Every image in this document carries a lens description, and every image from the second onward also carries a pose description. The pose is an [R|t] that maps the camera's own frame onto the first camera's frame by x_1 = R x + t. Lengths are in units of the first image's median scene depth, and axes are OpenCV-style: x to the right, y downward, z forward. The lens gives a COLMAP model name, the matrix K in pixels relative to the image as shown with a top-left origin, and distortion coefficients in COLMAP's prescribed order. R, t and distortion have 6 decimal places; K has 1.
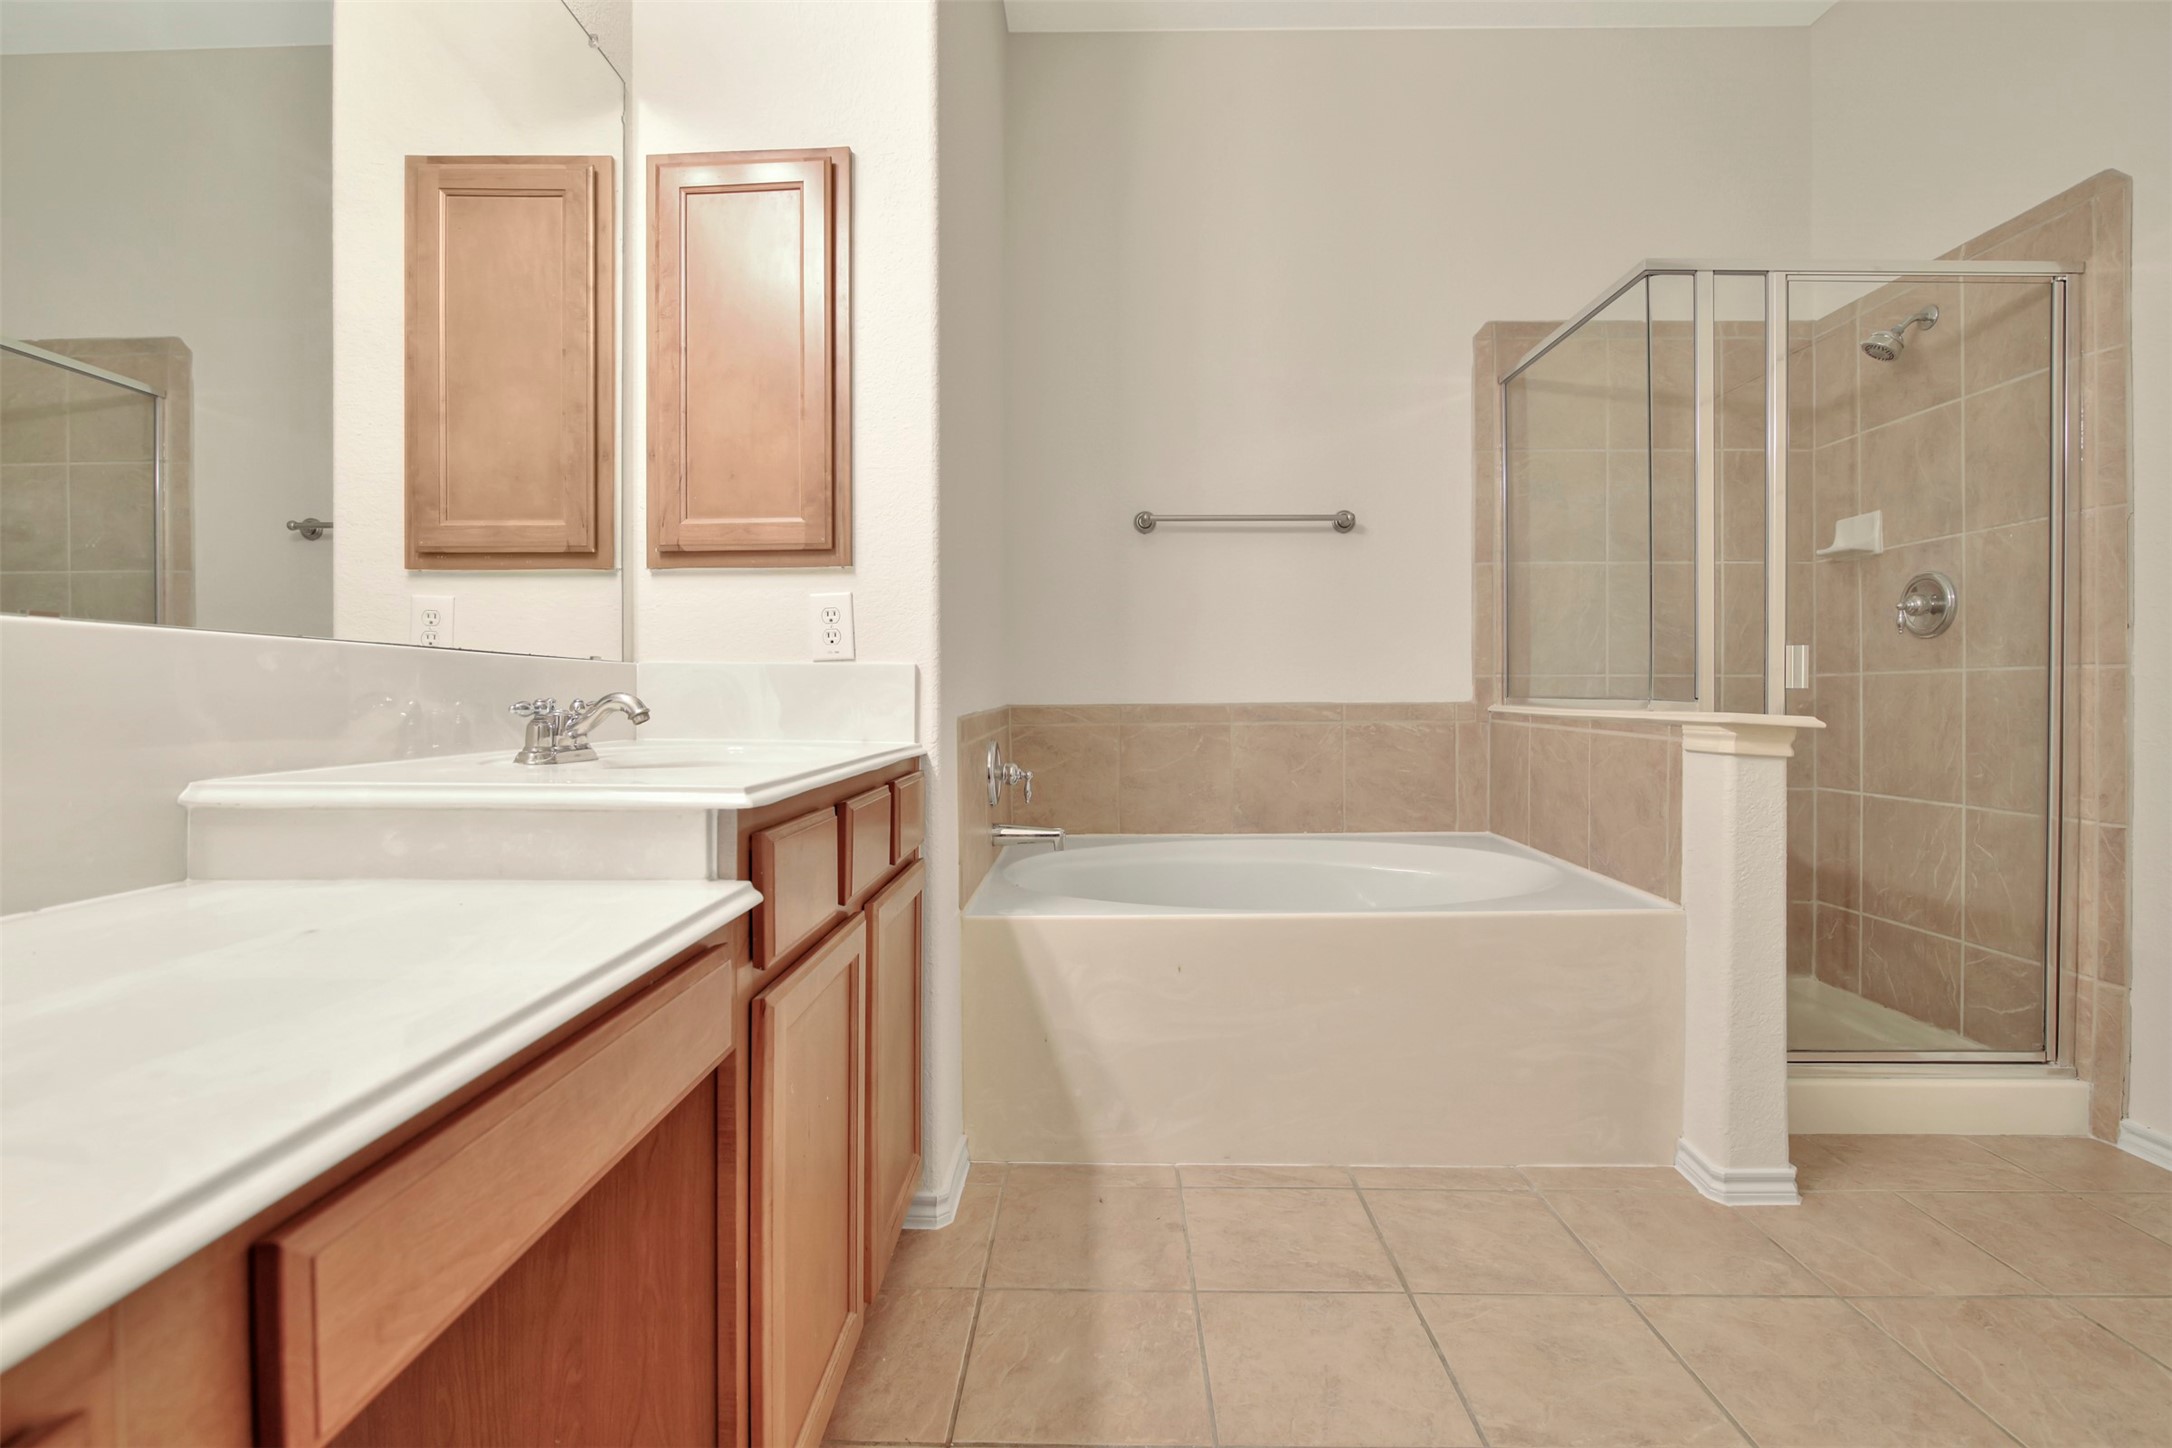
lens RADIAL K [[1022.2, 0, 1087.3], [0, 1022.2, 702.3], [0, 0, 1]] dist [-0.015052, 0.000961]
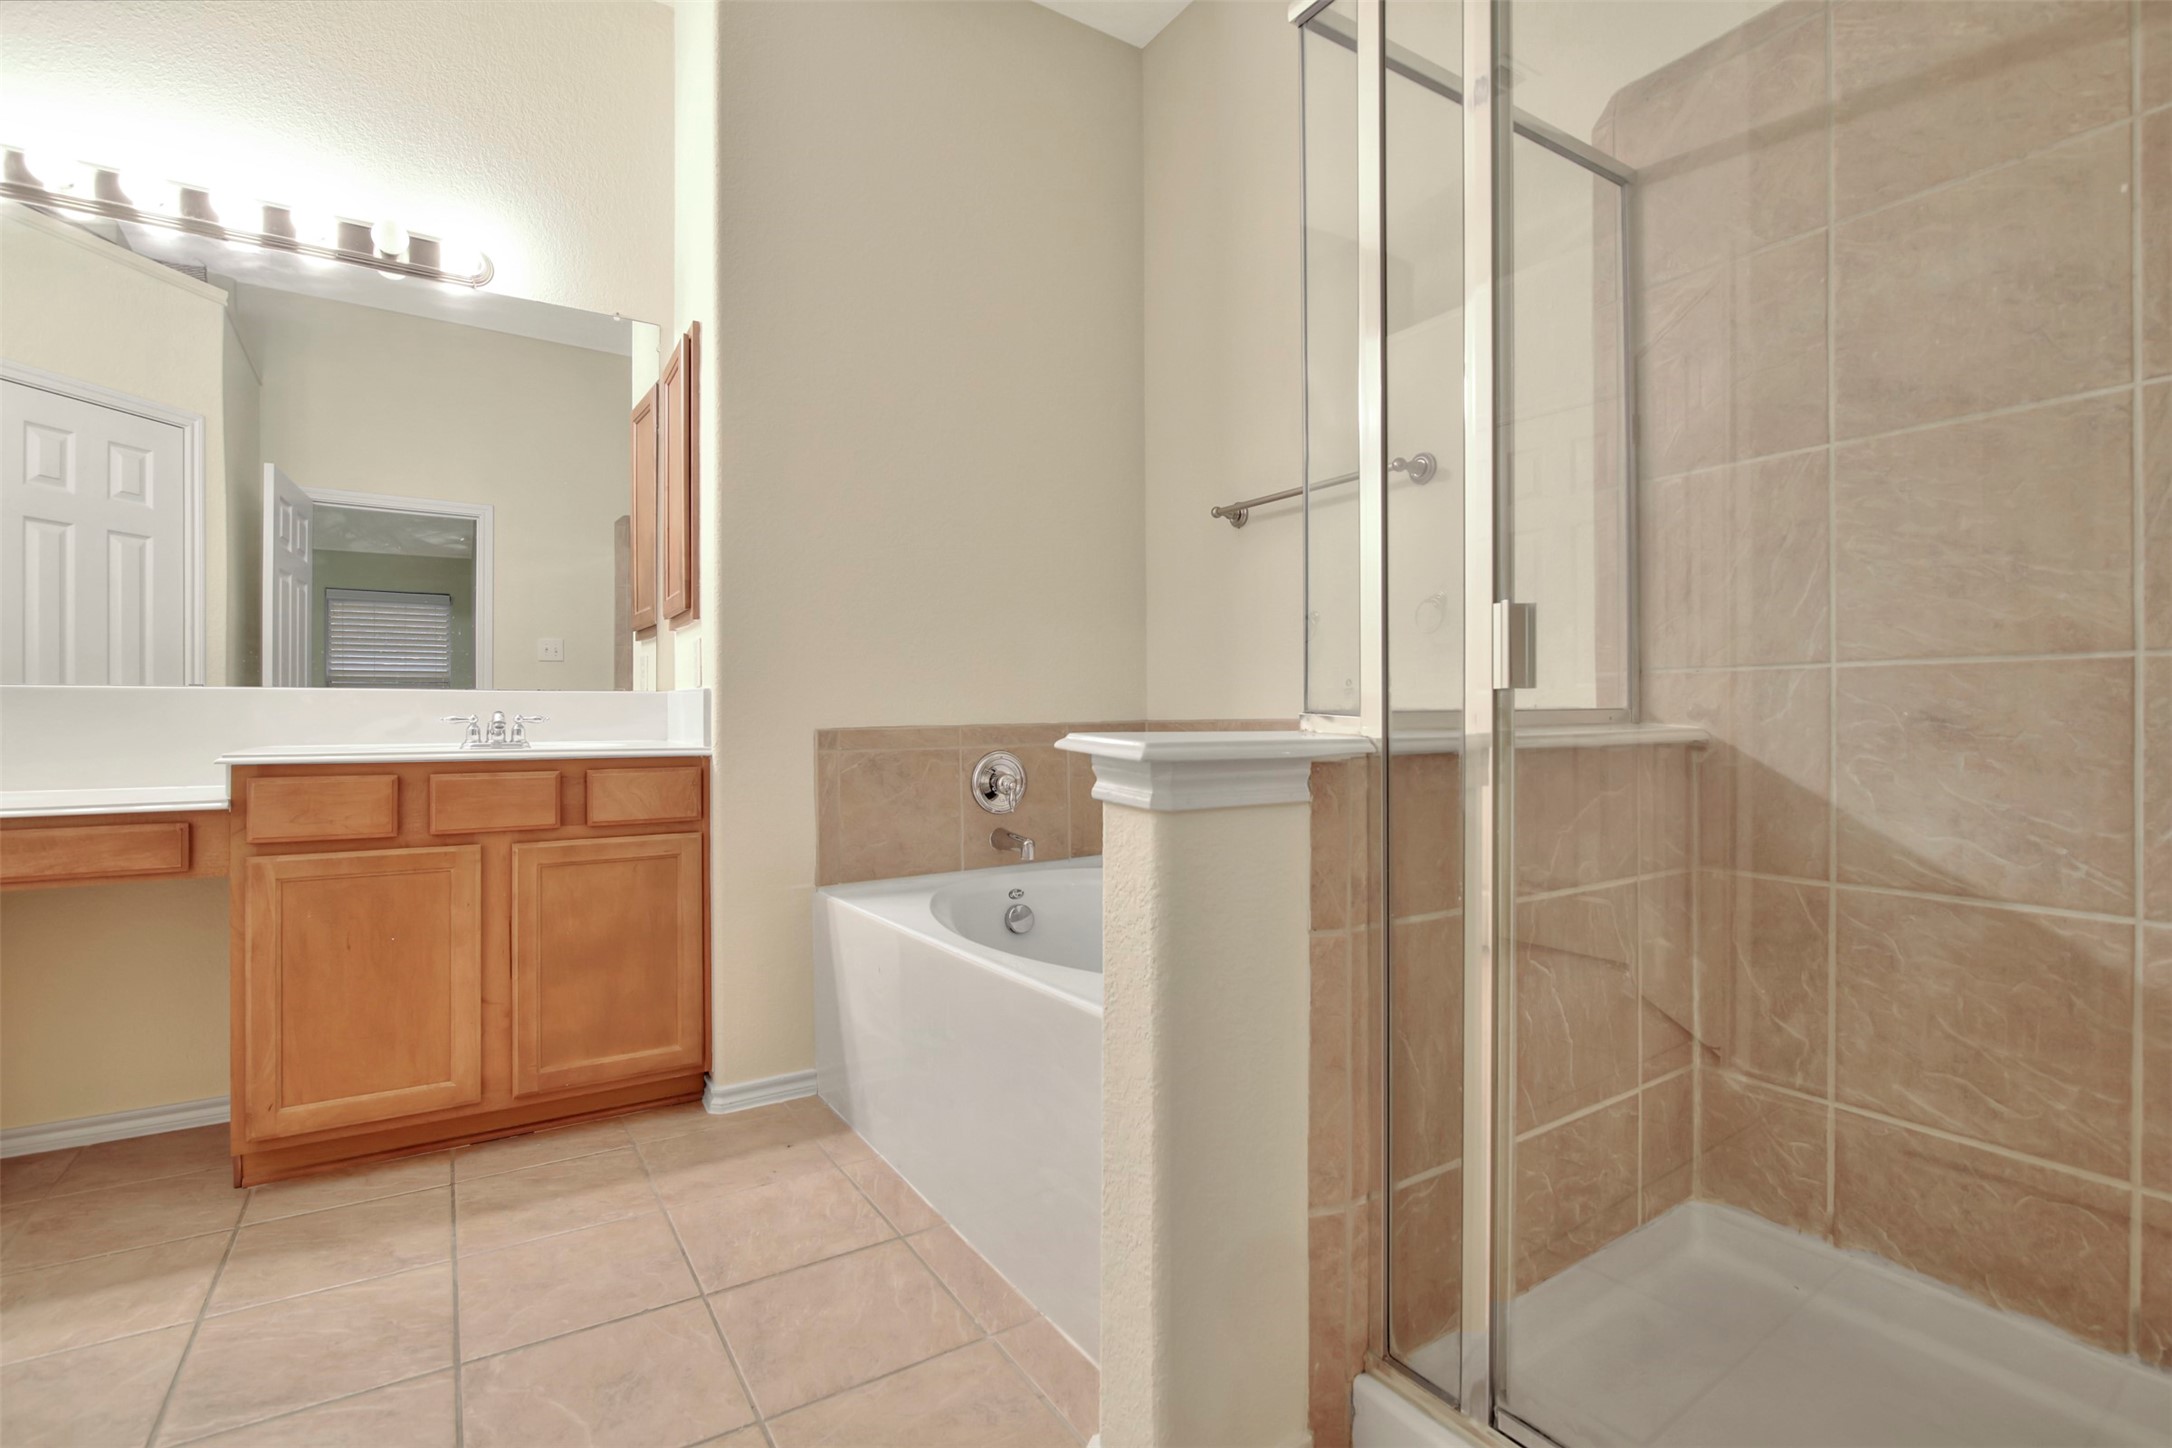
lens RADIAL K [[1022.2, 0, 1087.3], [0, 1022.2, 702.3], [0, 0, 1]] dist [-0.015052, 0.000961]
pose [[0.548032, -0.009746, -0.836400, 1.245655], [0.001835, 0.999944, -0.010449, -0.004470], [0.836455, 0.004192, 0.548019, 0.682908]]
